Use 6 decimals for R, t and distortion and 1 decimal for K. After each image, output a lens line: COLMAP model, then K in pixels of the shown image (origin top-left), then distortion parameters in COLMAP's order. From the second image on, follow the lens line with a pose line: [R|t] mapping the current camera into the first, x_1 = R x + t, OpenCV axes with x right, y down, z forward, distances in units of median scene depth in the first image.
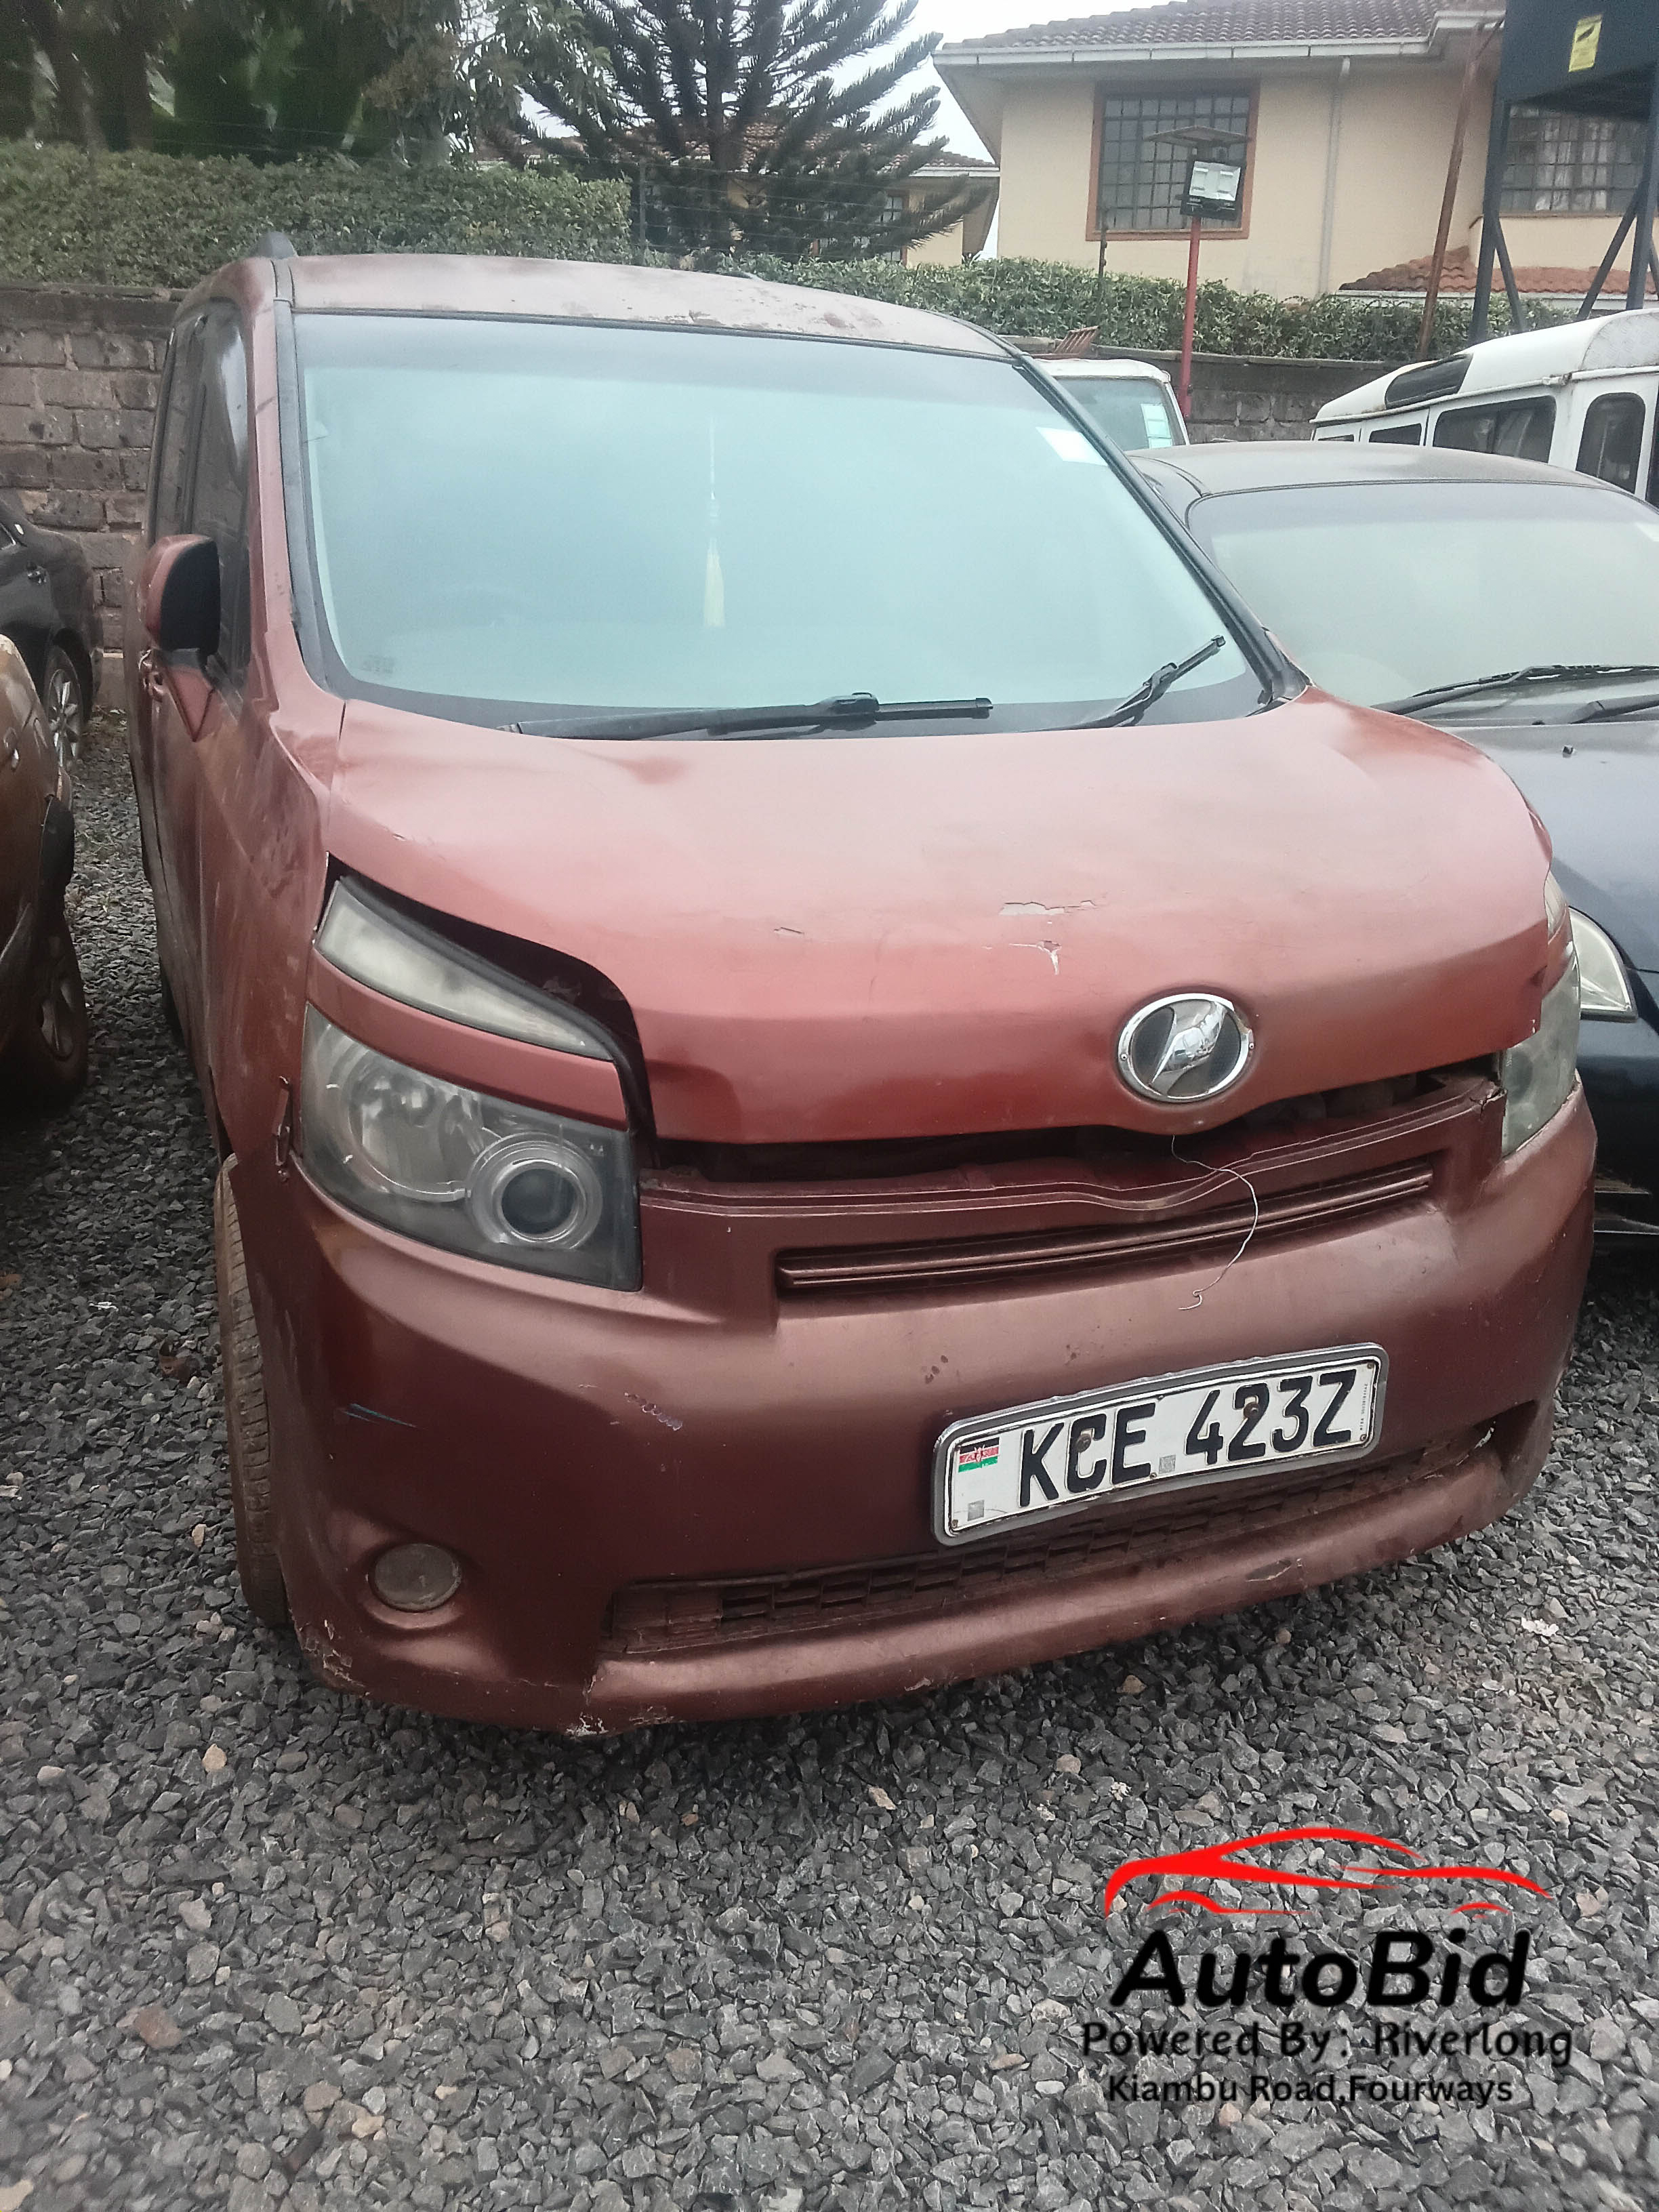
lens RADIAL K [[1844.6, 0, 829.5], [0, 1844.6, 1106.0], [0, 0, 1]] dist [-0.005075, -0.009892]
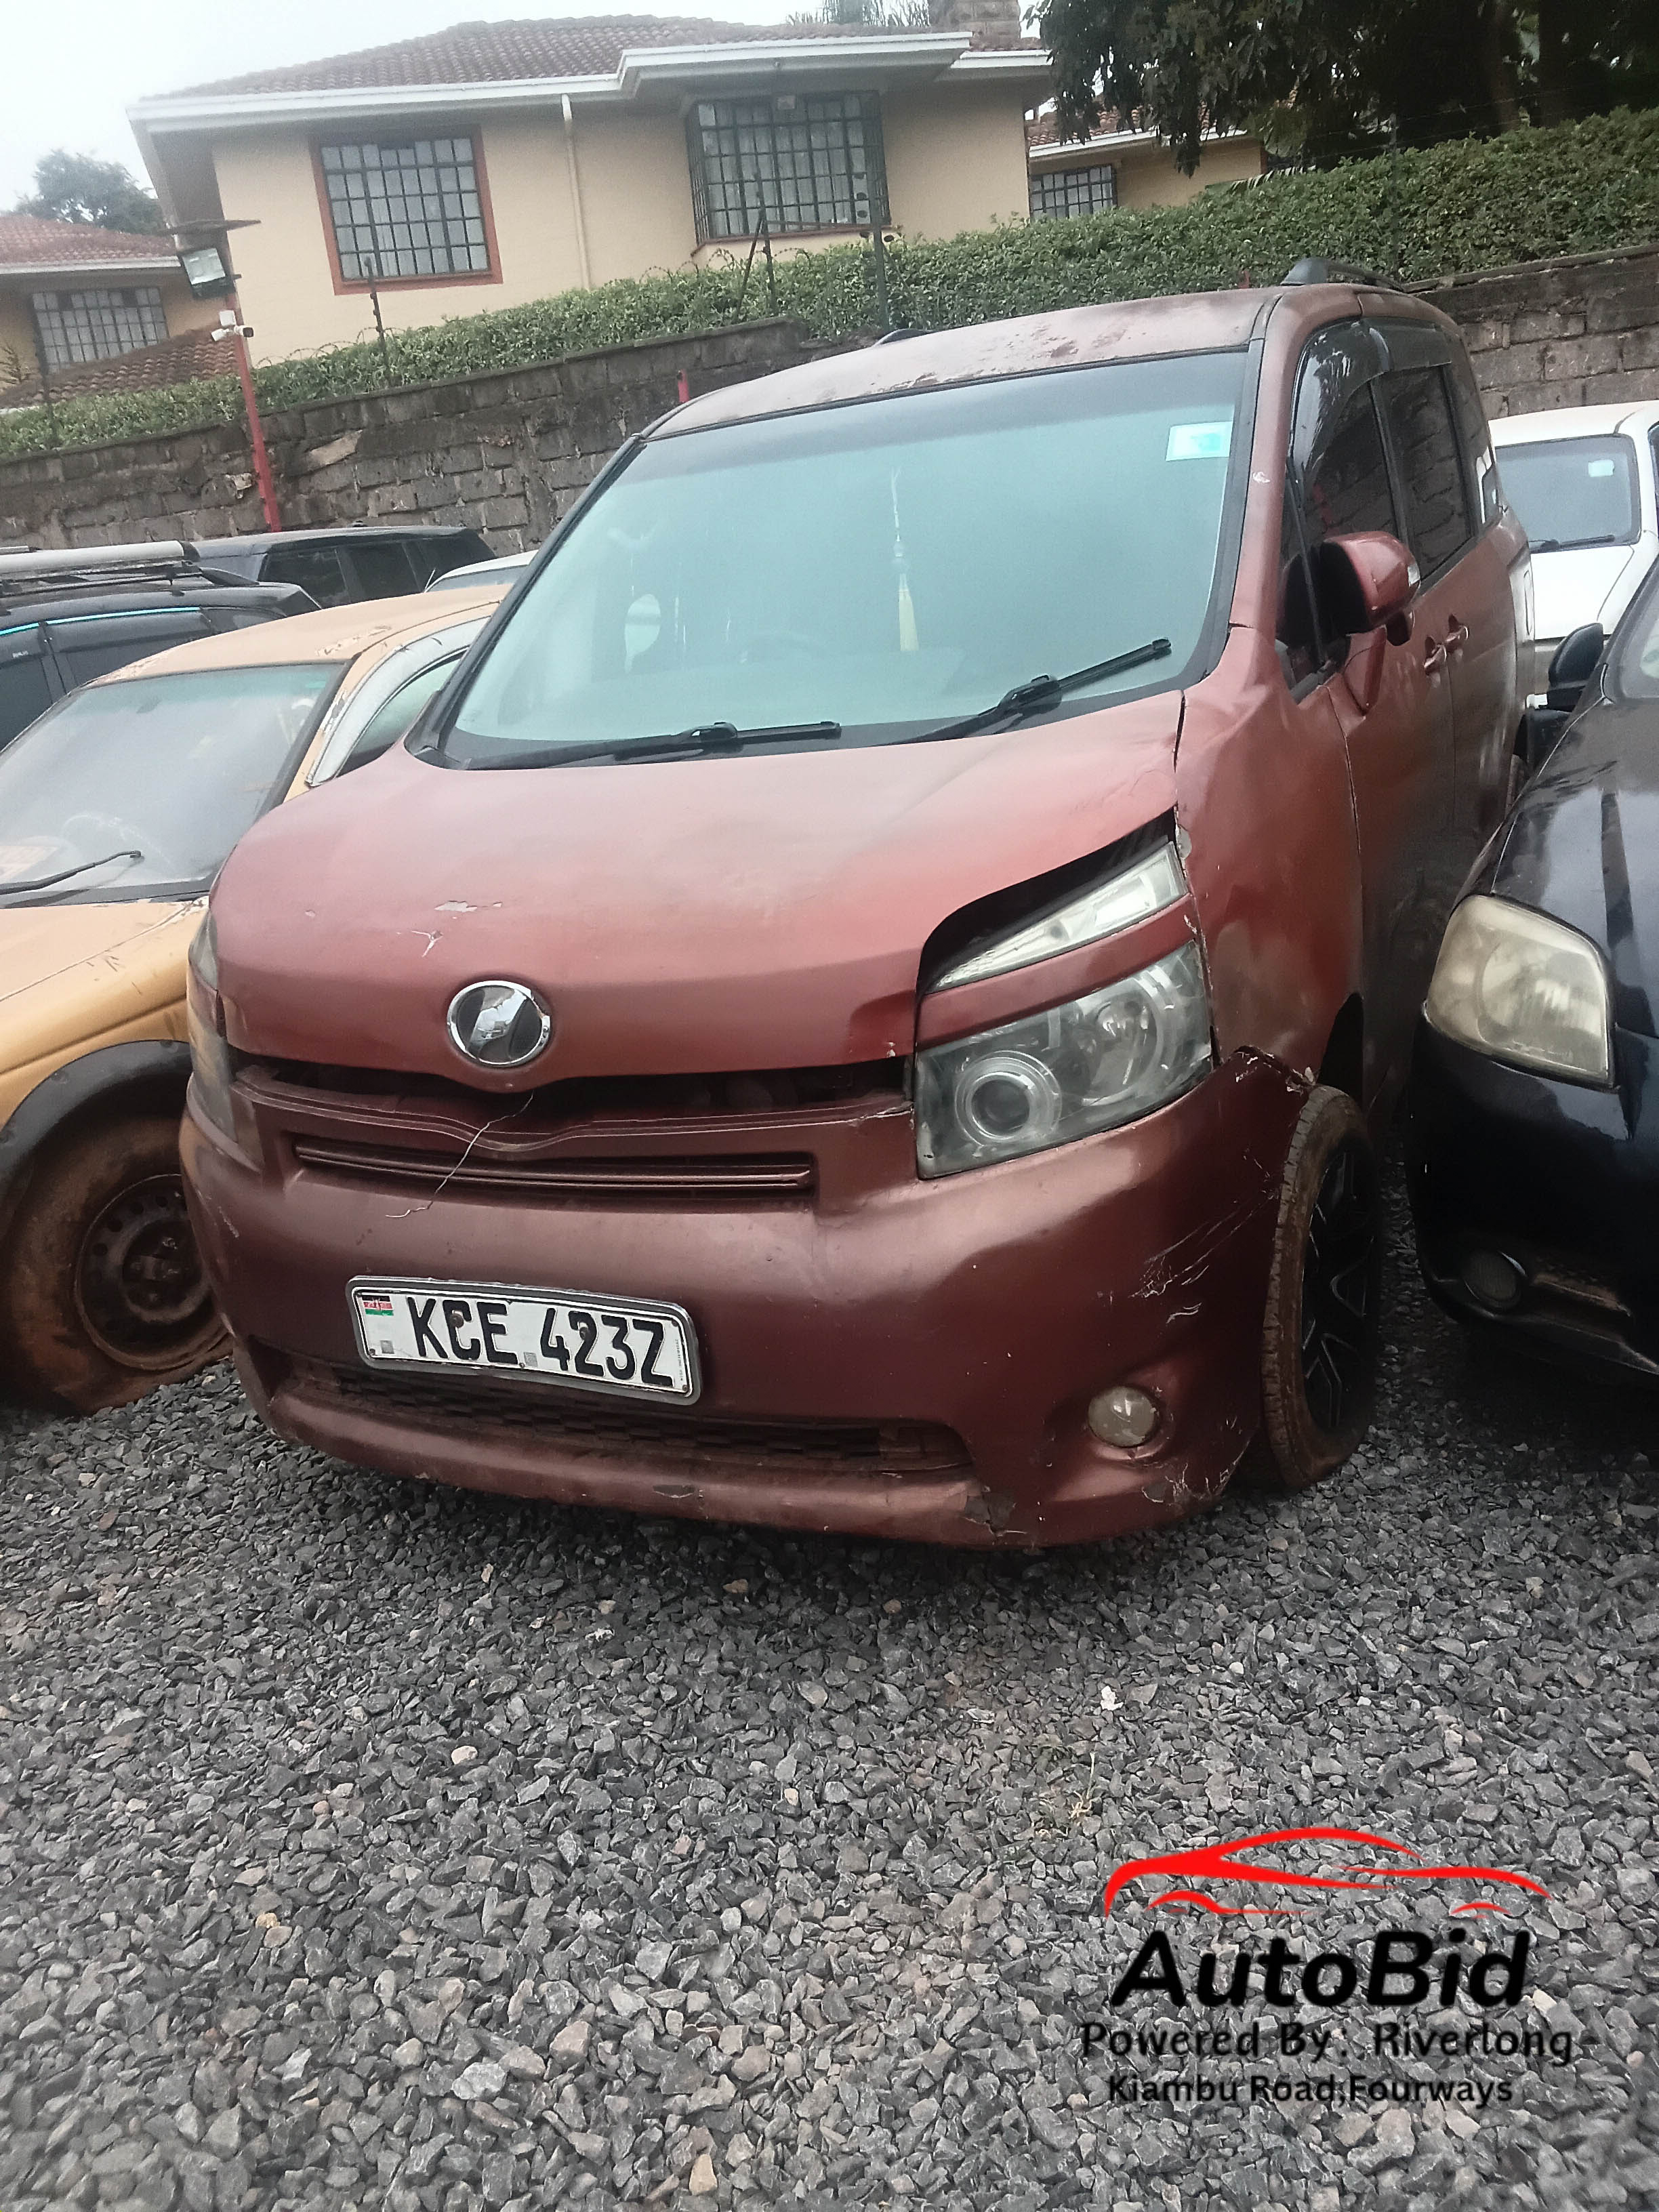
lens RADIAL K [[1844.6, 0, 829.5], [0, 1844.6, 1106.0], [0, 0, 1]] dist [-0.005075, -0.009892]
pose [[0.653721, 0.129686, -0.745541, 1.210981], [-0.111448, 0.990962, 0.074655, -0.089317], [0.748484, 0.034285, 0.662266, 0.320384]]
